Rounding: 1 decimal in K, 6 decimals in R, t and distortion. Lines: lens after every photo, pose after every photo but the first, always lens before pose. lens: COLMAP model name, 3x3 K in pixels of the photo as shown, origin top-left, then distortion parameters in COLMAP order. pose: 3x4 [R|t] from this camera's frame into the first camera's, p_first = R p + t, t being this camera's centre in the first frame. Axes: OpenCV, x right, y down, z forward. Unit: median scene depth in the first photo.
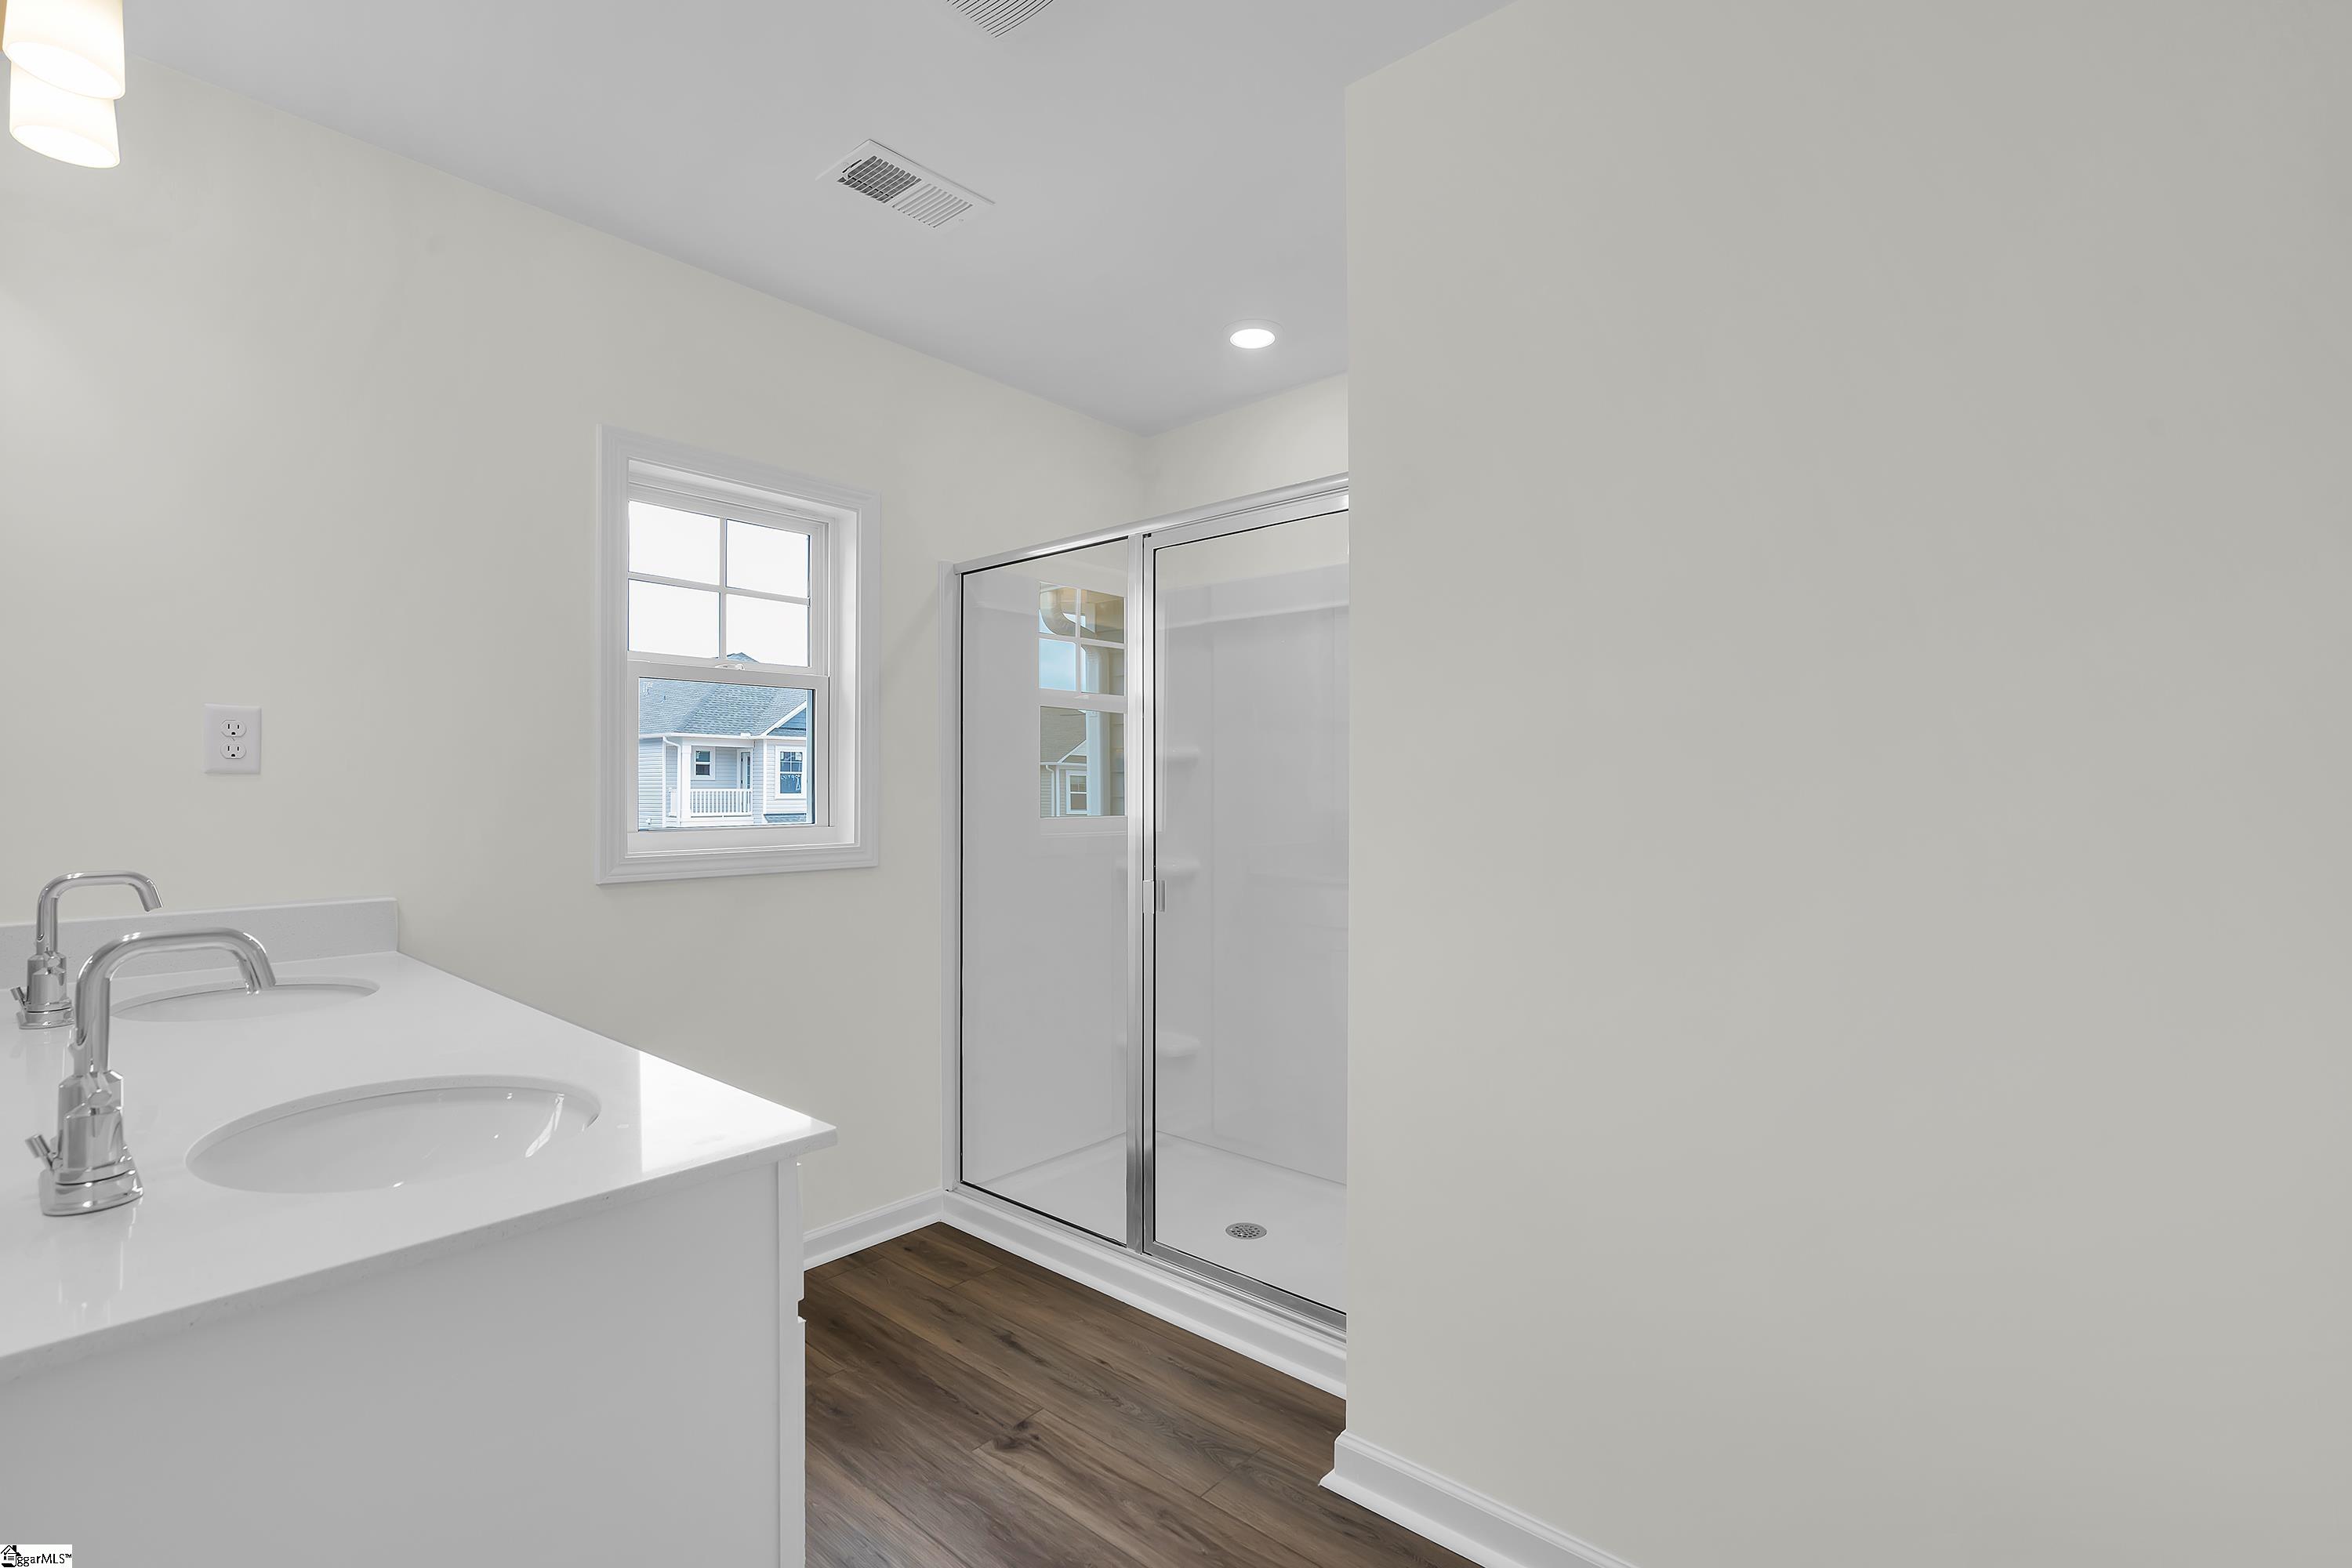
lens RADIAL K [[1071.3, 0, 1174.2], [0, 1071.3, 783.2], [0, 0, 1]] dist [0.003693, 0.000581]
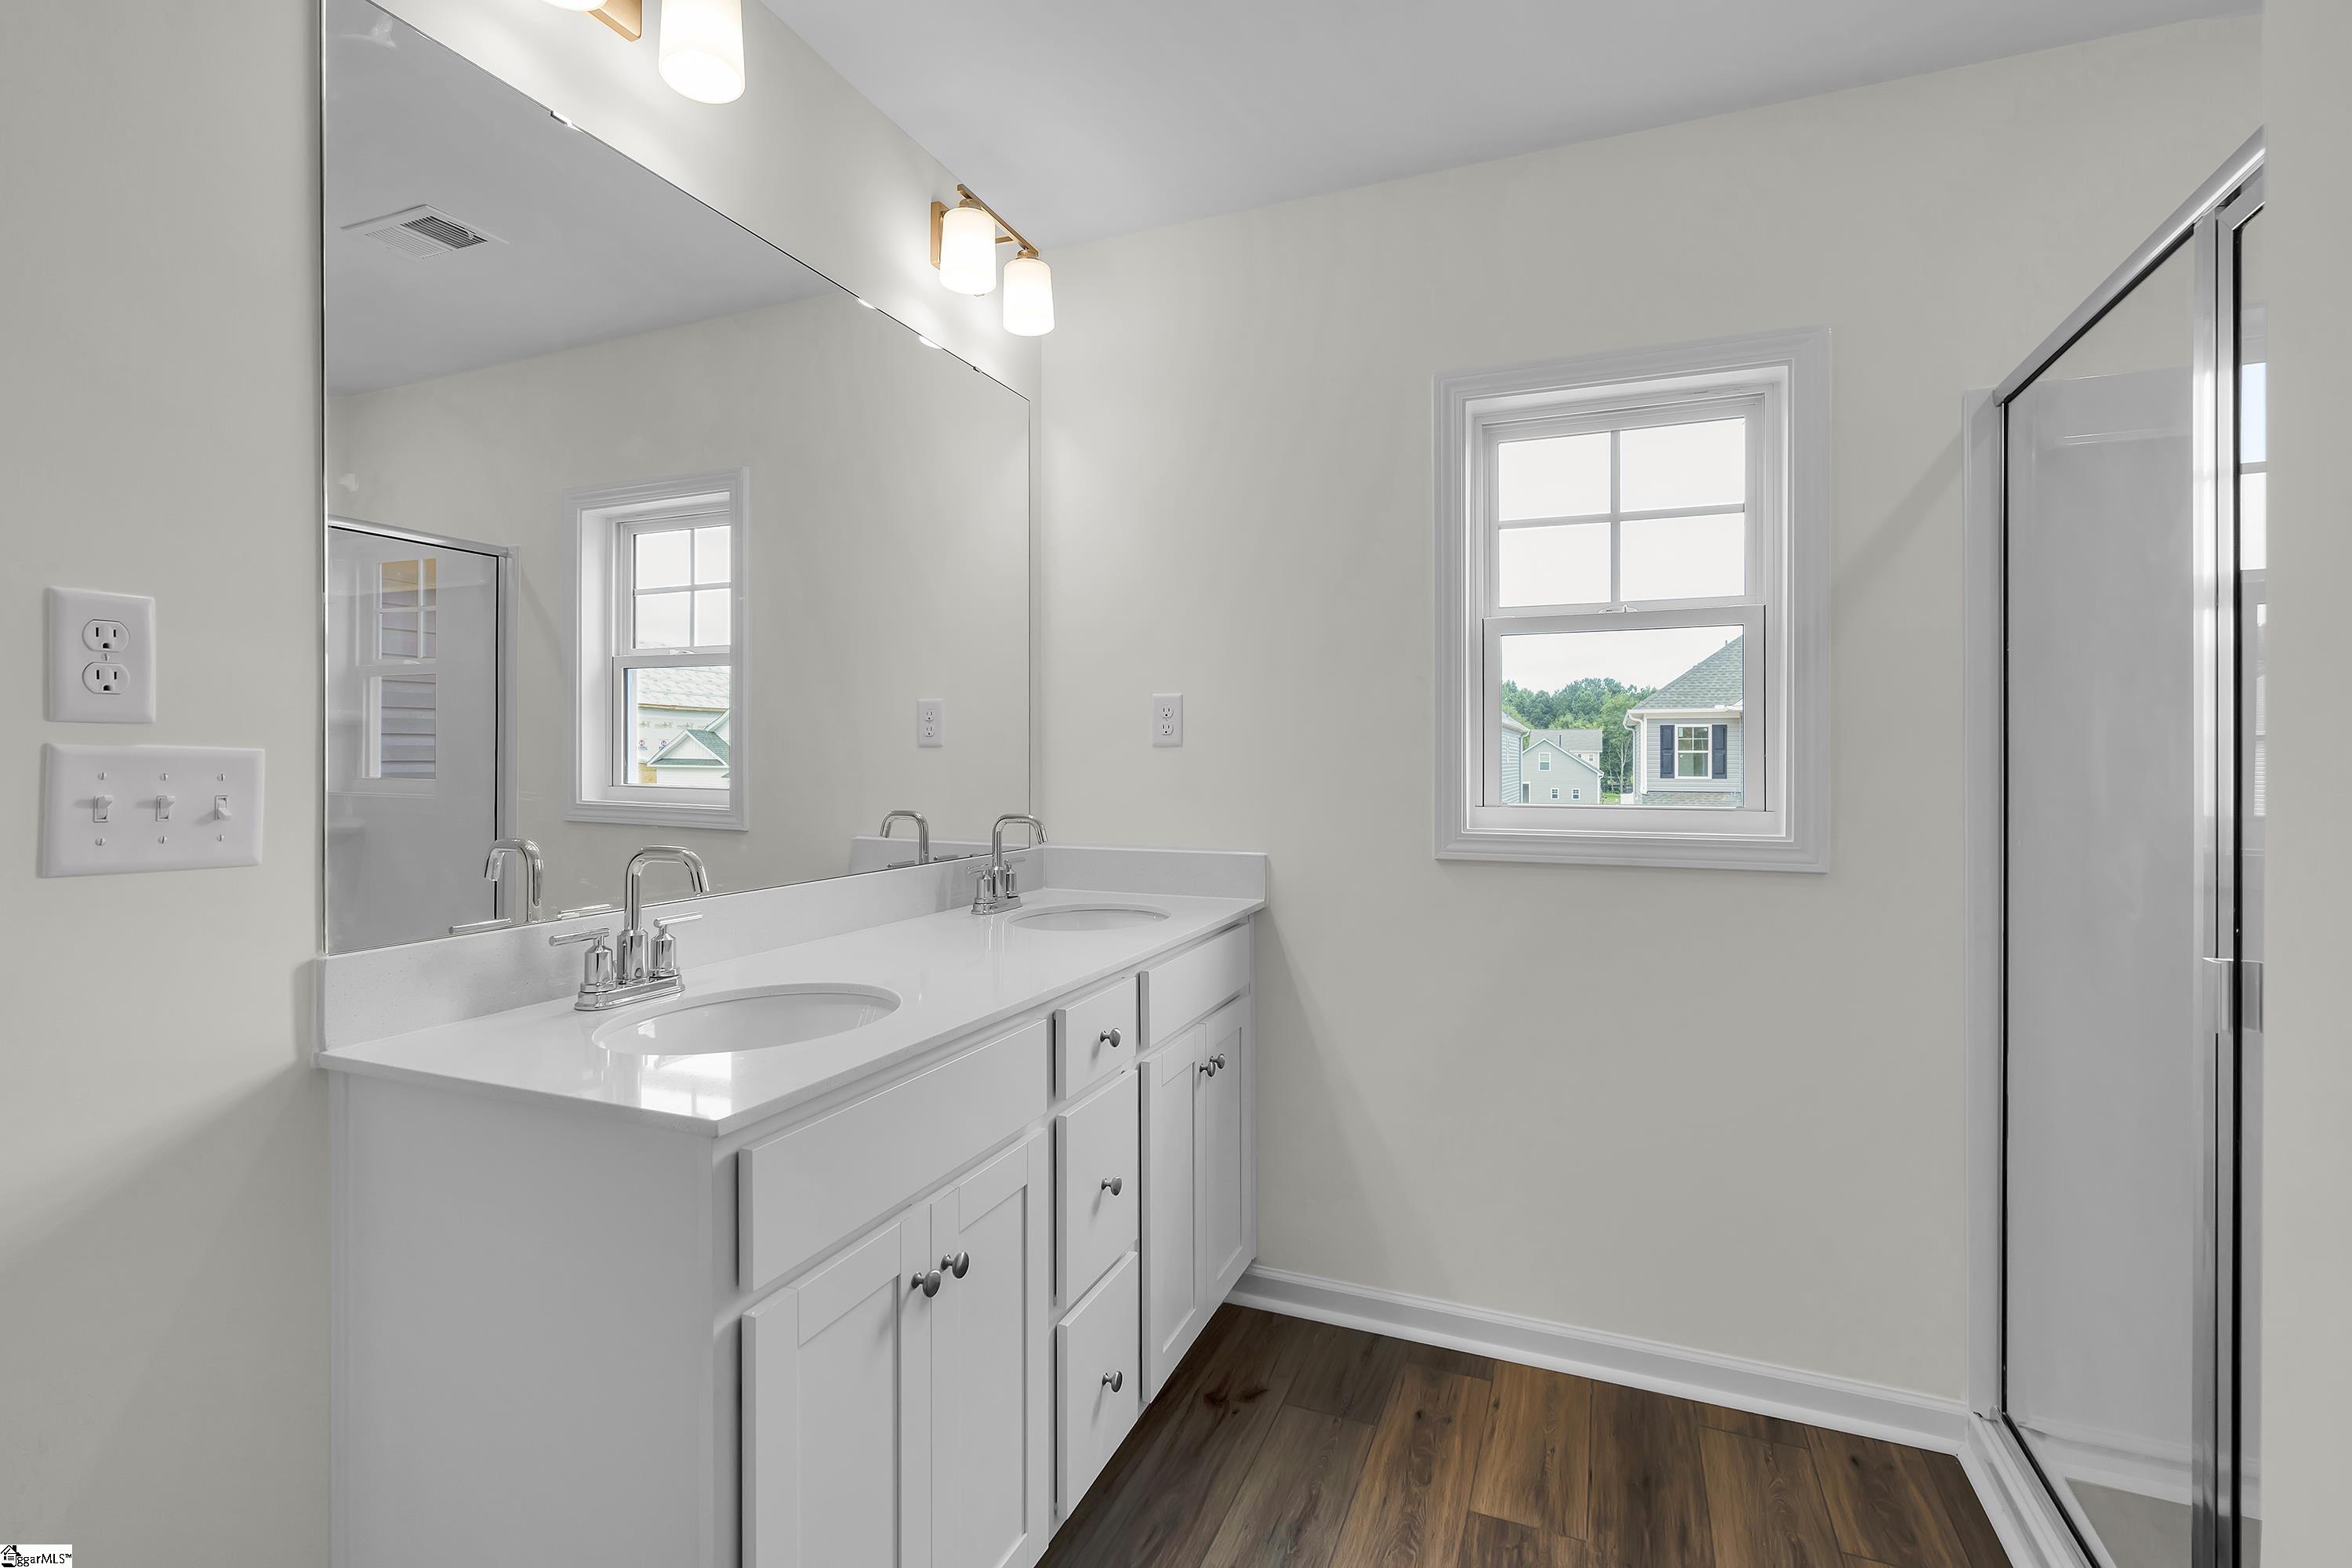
lens RADIAL K [[1071.3, 0, 1170.8], [0, 1071.3, 772.2], [0, 0, 1]] dist [0.003693, 0.000581]
pose [[0.315325, 0.005452, -0.948968, 0.258475], [-0.002077, 0.999985, 0.005054, 0.011419], [0.948982, 0.000378, 0.315331, 0.424832]]
